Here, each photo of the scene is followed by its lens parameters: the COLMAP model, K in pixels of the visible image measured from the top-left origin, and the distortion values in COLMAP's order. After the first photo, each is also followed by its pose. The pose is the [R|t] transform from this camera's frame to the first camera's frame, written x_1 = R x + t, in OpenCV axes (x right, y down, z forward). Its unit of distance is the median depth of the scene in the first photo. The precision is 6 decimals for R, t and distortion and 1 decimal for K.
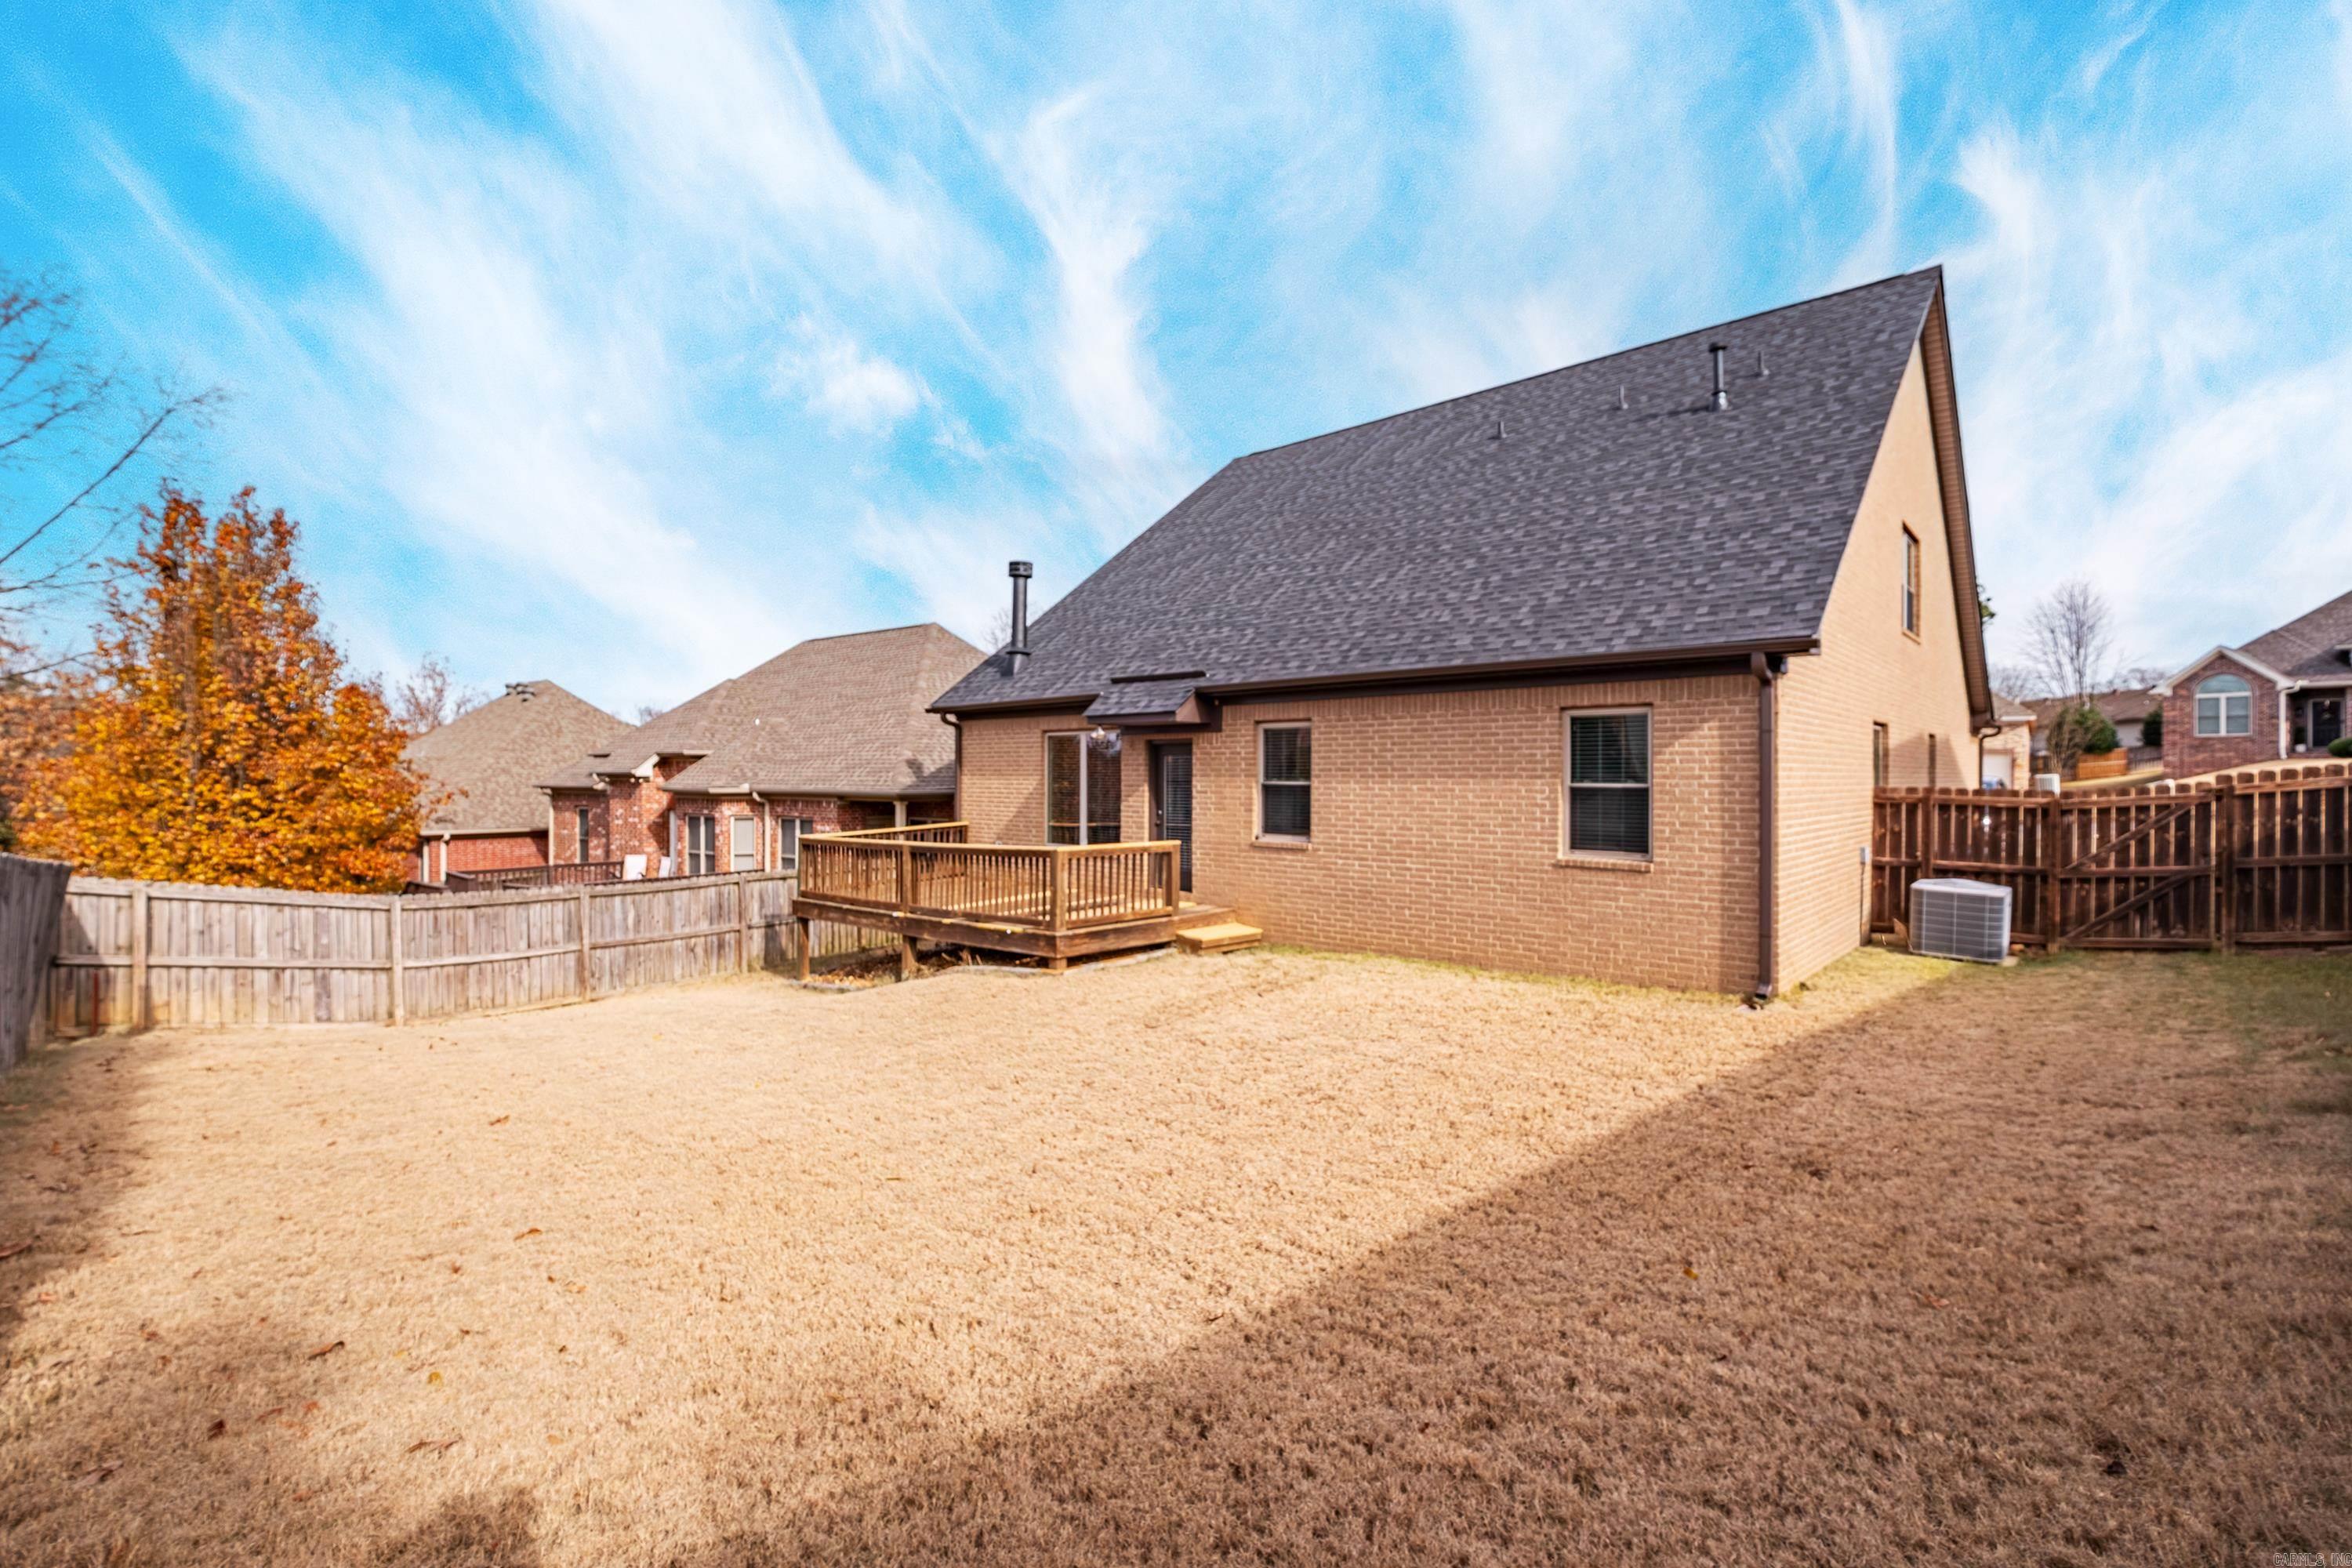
lens RADIAL K [[1021.8, 0, 1176.0], [0, 1021.8, 784.0], [0, 0, 1]] dist [-0.000643, -0.000021]
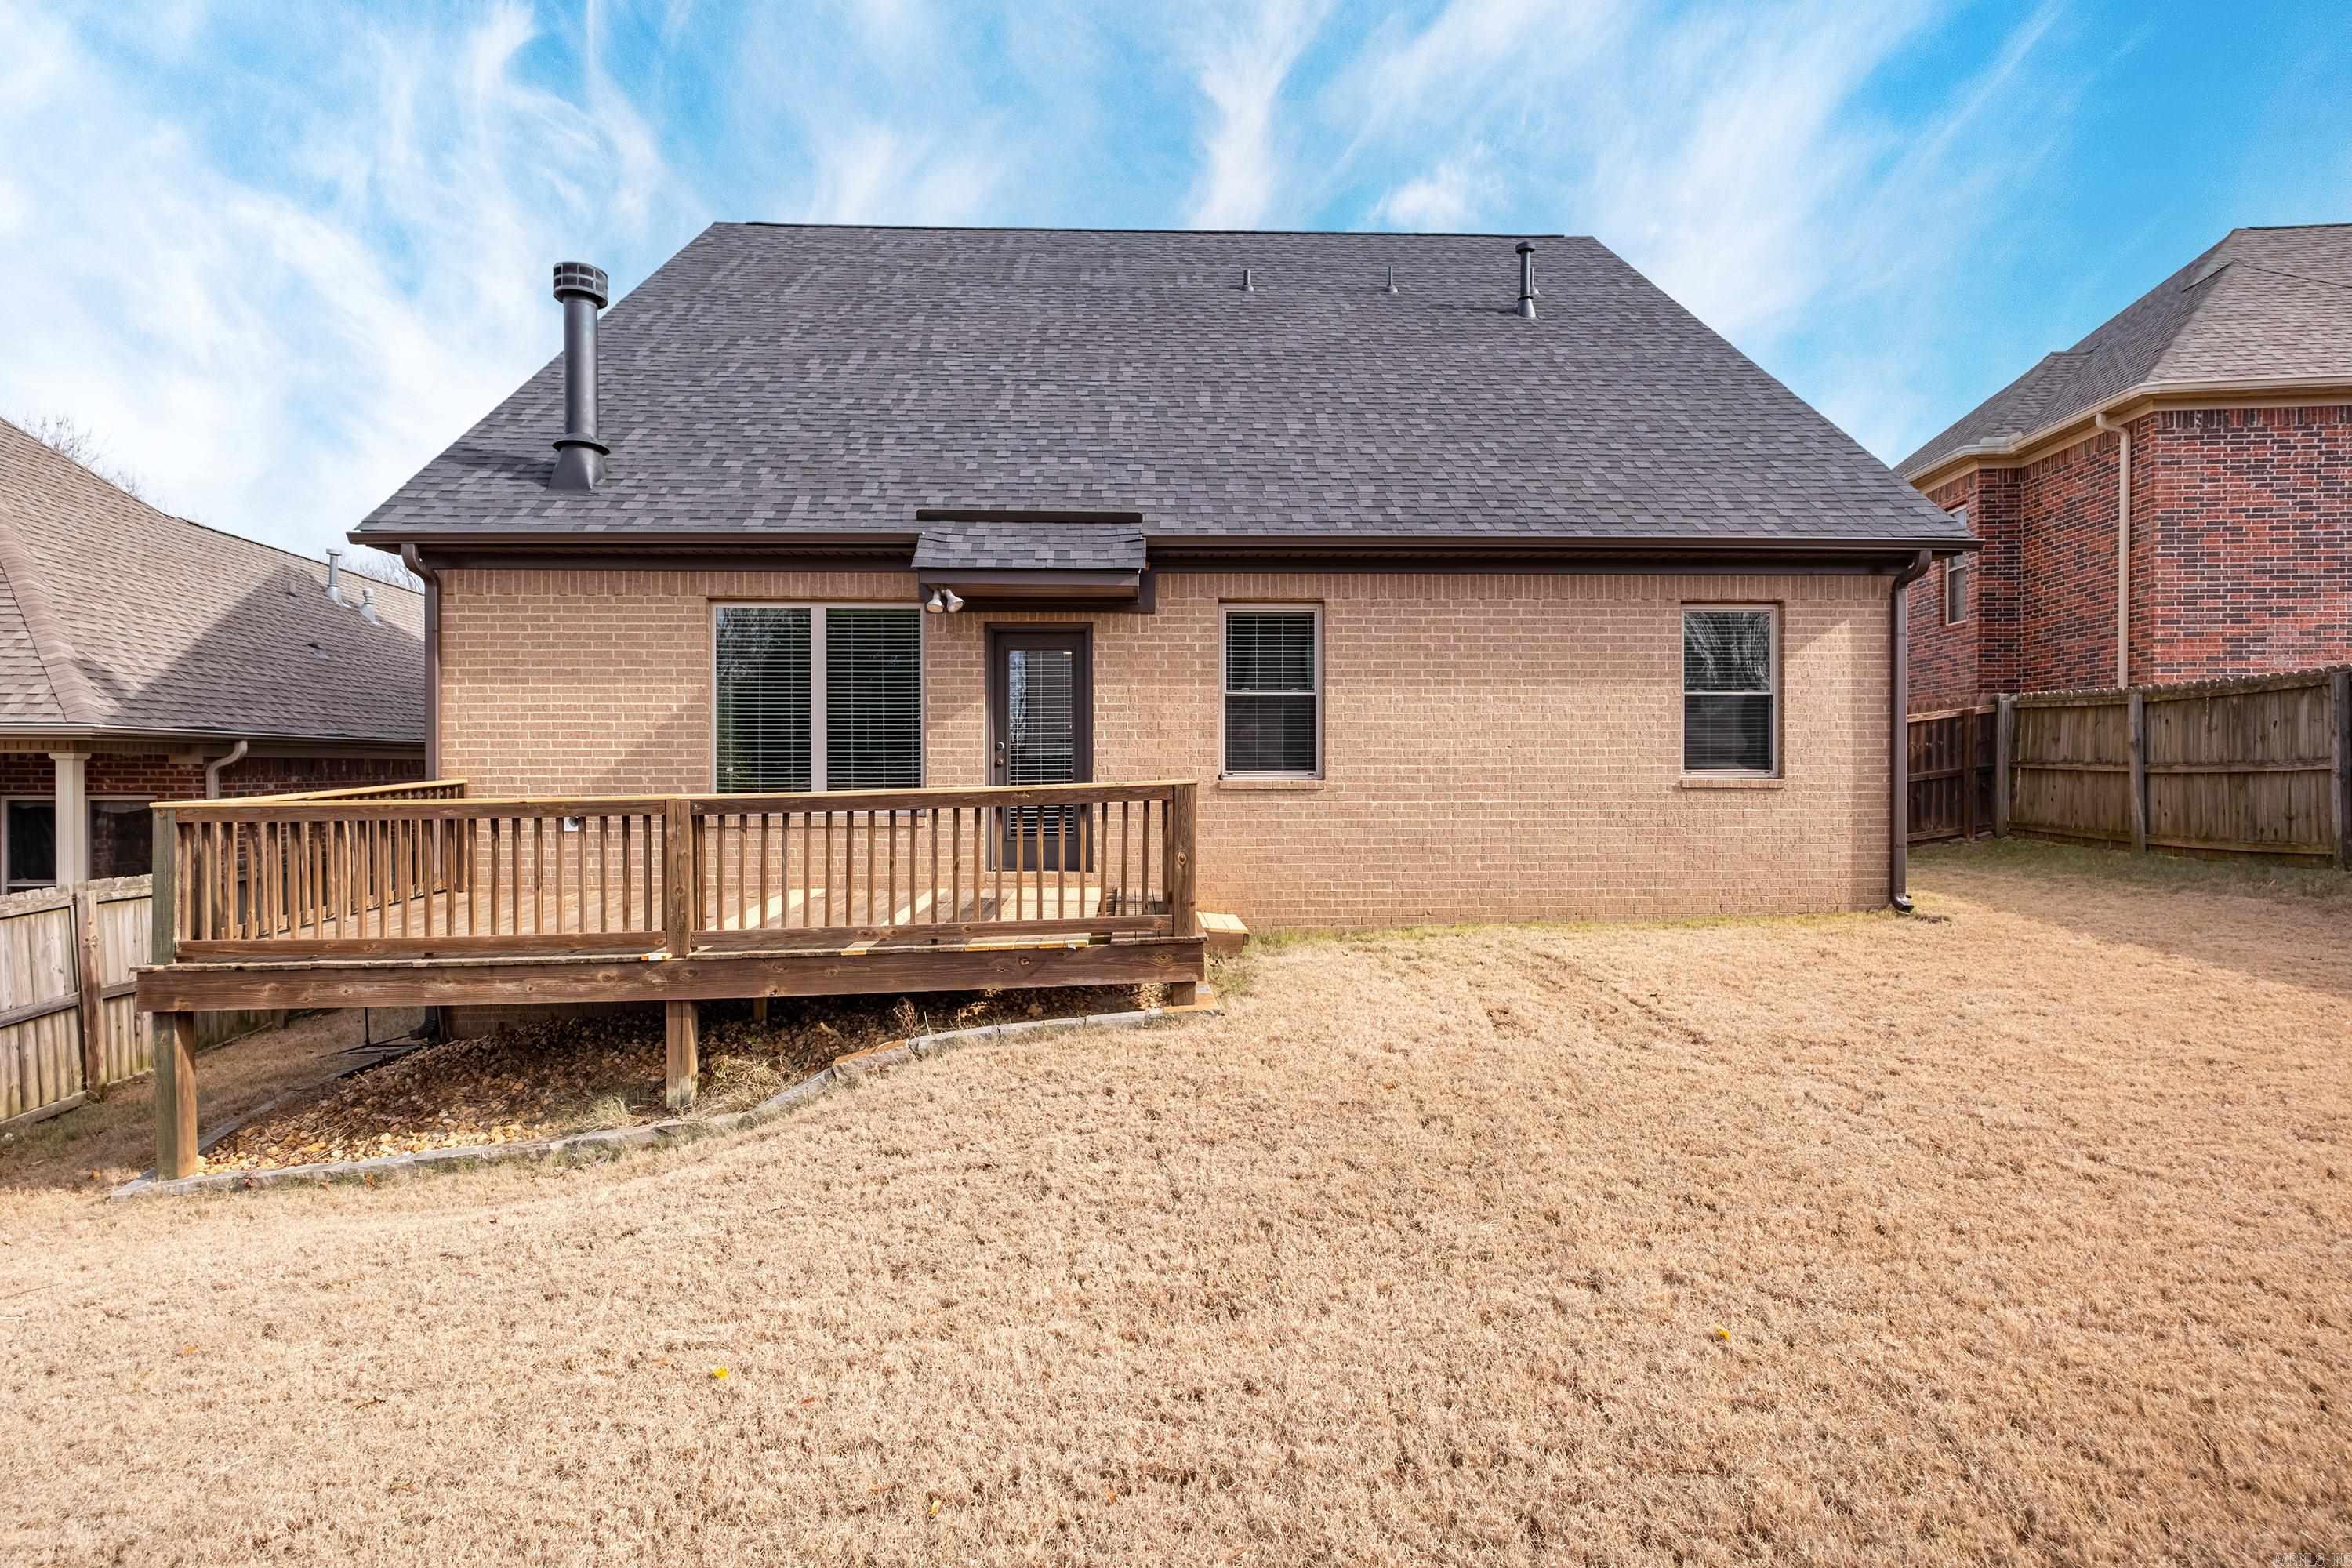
lens RADIAL K [[1190.9, 0, 1176.0], [0, 1190.9, 784.0], [0, 0, 1]] dist [0.002717, 0.000236]
pose [[0.699359, -0.010466, 0.714694, -0.501558], [0.008829, 0.999943, 0.006004, 0.054225], [-0.714716, 0.002111, 0.699412, 0.495023]]
